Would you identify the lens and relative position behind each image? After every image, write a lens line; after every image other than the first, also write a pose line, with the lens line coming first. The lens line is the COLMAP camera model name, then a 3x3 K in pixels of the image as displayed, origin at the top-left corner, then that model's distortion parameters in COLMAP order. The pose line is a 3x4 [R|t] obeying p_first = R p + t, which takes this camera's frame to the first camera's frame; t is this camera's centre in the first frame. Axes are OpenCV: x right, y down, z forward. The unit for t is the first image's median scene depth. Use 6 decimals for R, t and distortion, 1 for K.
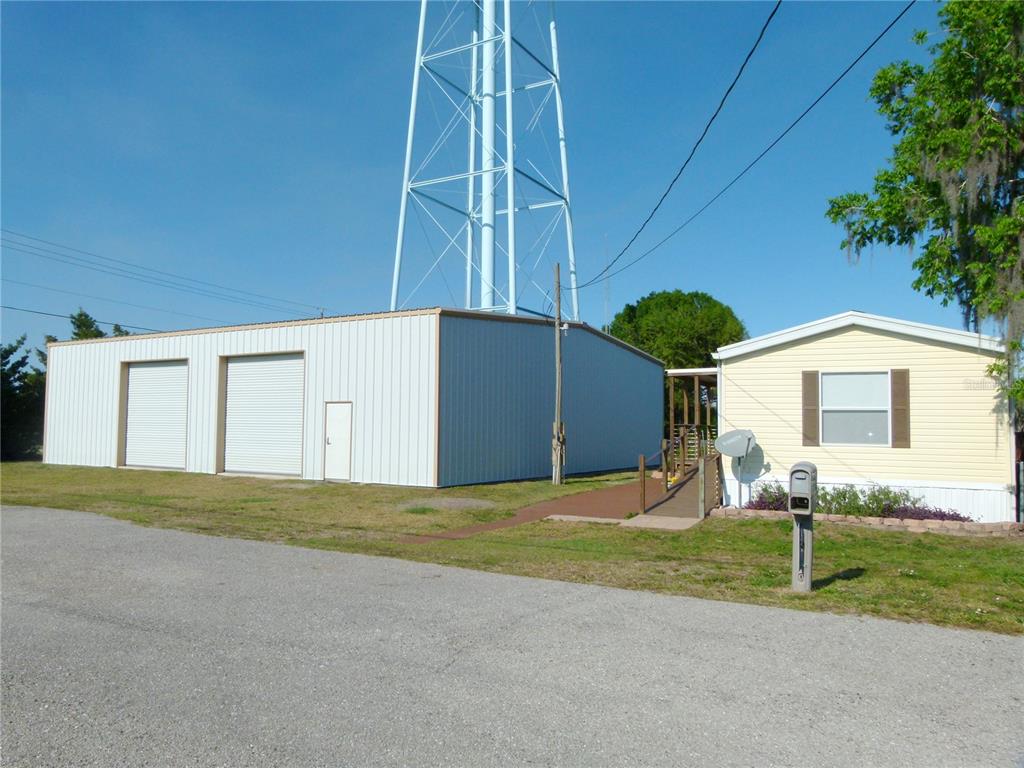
lens RADIAL K [[774.0, 0, 510.4], [0, 774.0, 385.7], [0, 0, 1]] dist [-0.040248, 0.045996]
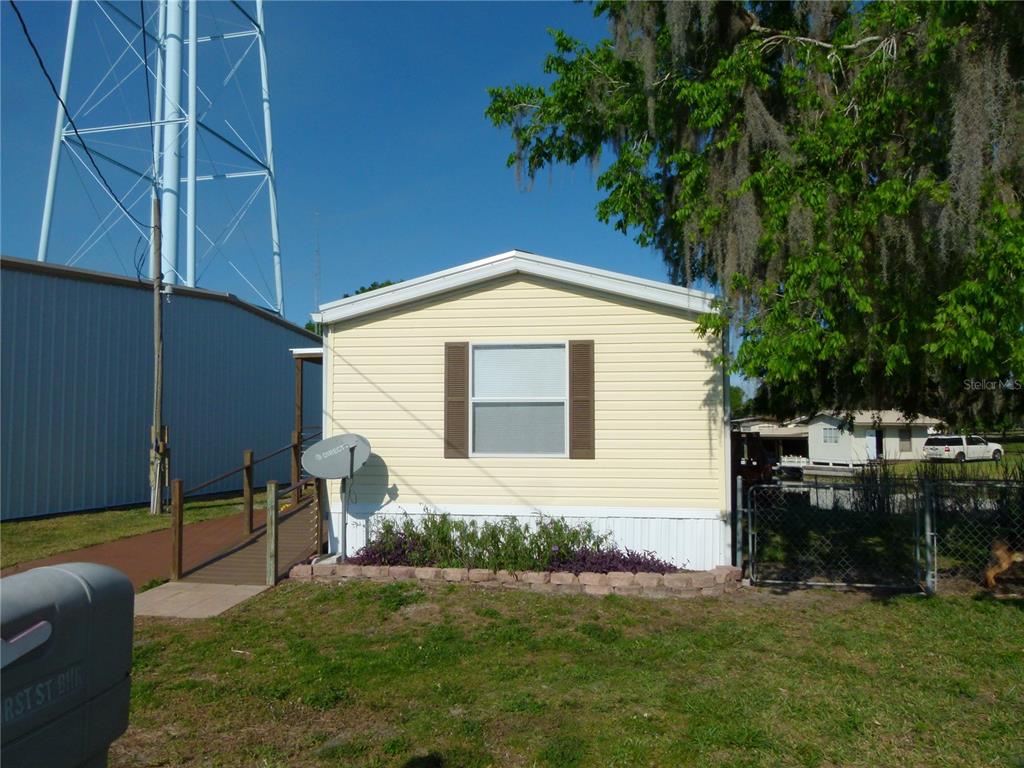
lens RADIAL K [[774.0, 0, 510.4], [0, 774.0, 385.7], [0, 0, 1]] dist [-0.040248, 0.045996]
pose [[0.948881, 0.006210, 0.315572, 0.225231], [-0.004877, 0.999976, -0.005012, 0.020187], [-0.315595, 0.003217, 0.948888, 0.363917]]
